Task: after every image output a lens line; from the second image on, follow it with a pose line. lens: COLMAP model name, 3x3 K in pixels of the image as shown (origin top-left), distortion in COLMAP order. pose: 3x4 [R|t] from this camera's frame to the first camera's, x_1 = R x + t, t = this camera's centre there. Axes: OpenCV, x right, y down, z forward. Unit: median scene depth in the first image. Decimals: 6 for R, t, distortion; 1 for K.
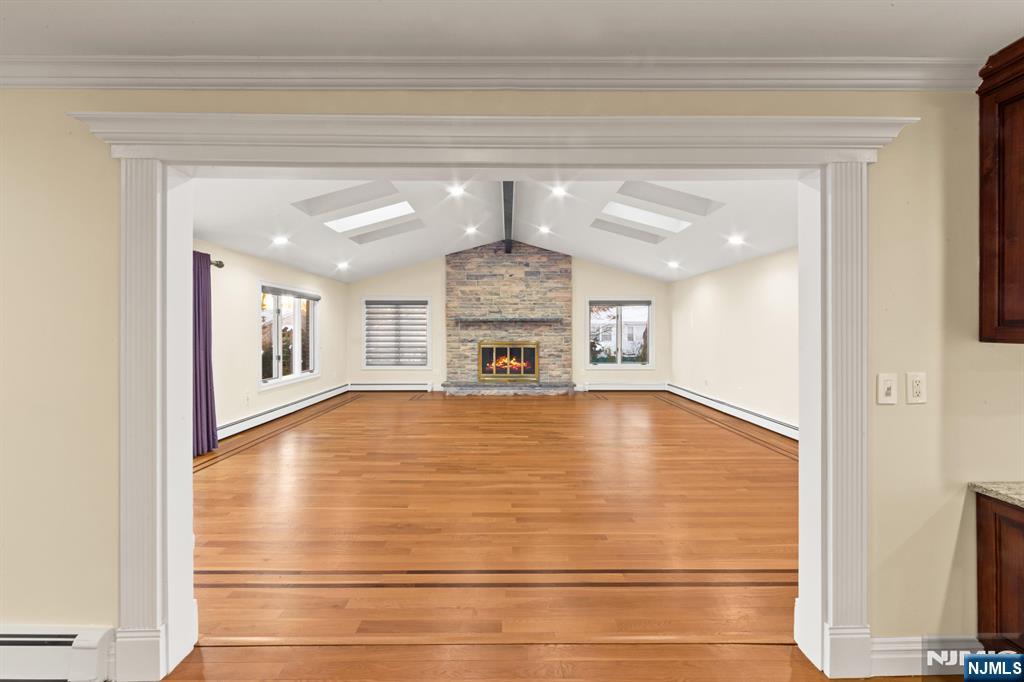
lens RADIAL K [[406.1, 0, 514.9], [0, 406.1, 333.5], [0, 0, 1]] dist [-0.002347, -0.000314]
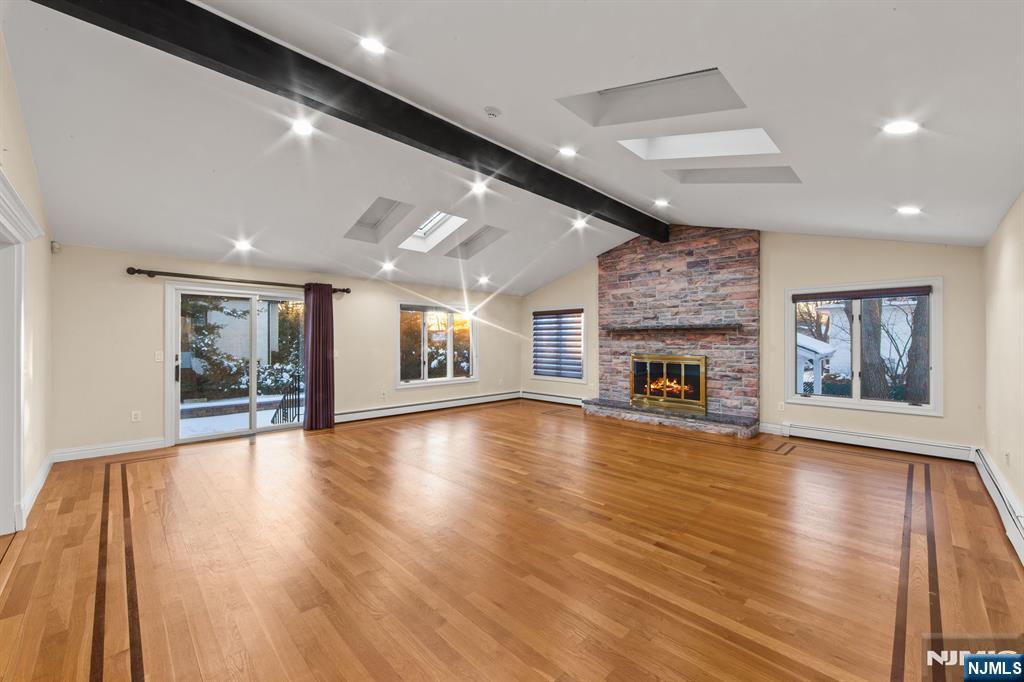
lens RADIAL K [[406.1, 0, 514.4], [0, 406.1, 341.3], [0, 0, 1]] dist [-0.002347, -0.000314]
pose [[0.697741, 0.003540, -0.716341, 0.339006], [-0.009601, 0.999944, -0.004410, -0.000876], [0.716286, 0.009955, 0.697736, 0.248754]]
